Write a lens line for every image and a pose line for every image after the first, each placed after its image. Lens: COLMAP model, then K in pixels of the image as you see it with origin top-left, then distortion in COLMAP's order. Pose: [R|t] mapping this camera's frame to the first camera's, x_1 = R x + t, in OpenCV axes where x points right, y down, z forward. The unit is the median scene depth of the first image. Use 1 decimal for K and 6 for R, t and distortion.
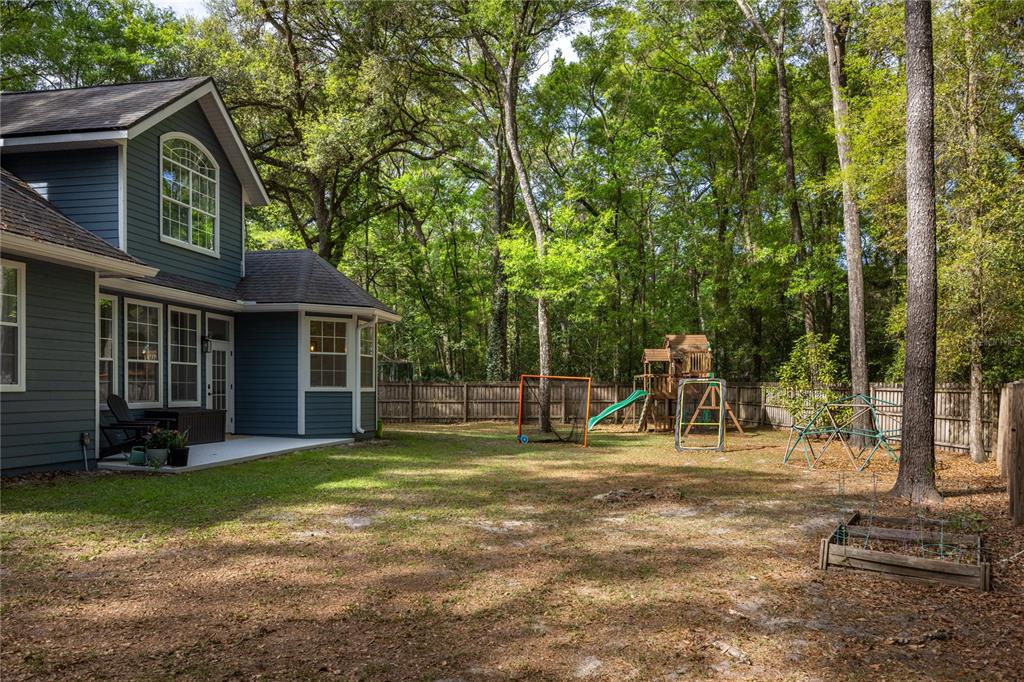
lens RADIAL K [[753.5, 0, 519.9], [0, 753.5, 402.1], [0, 0, 1]] dist [-0.002537, -0.003465]
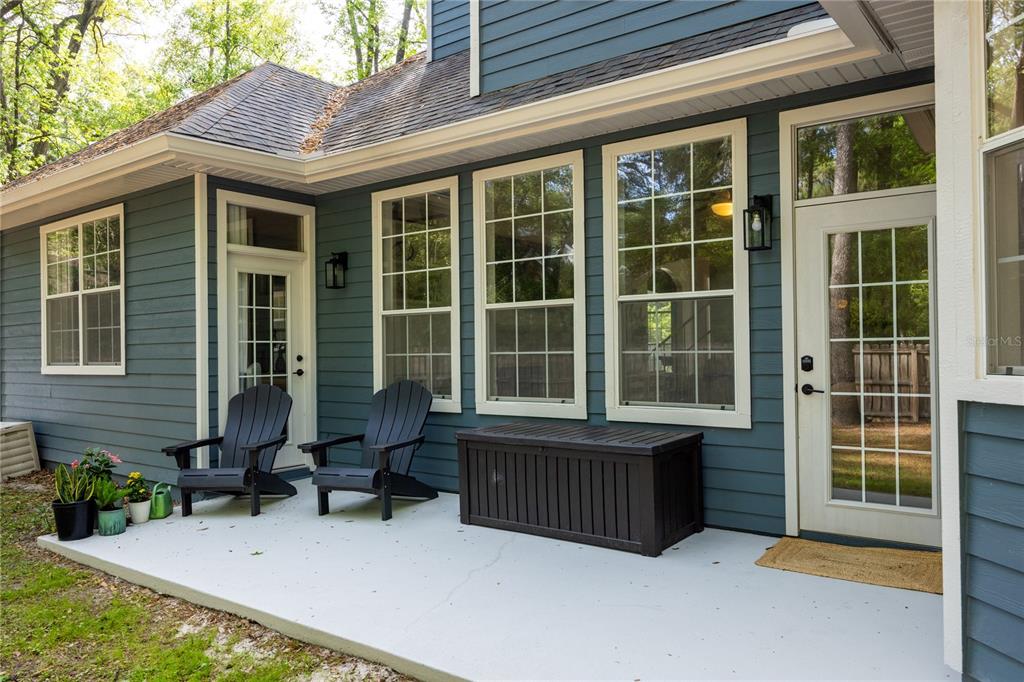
lens RADIAL K [[753.5, 0, 501.6], [0, 753.5, 335.8], [0, 0, 1]] dist [-0.002537, -0.003465]
pose [[-0.458735, -0.013696, -0.888467, -0.098270], [-0.003193, 0.999900, -0.013765, -0.025796], [0.888567, -0.003478, -0.458733, 0.991338]]
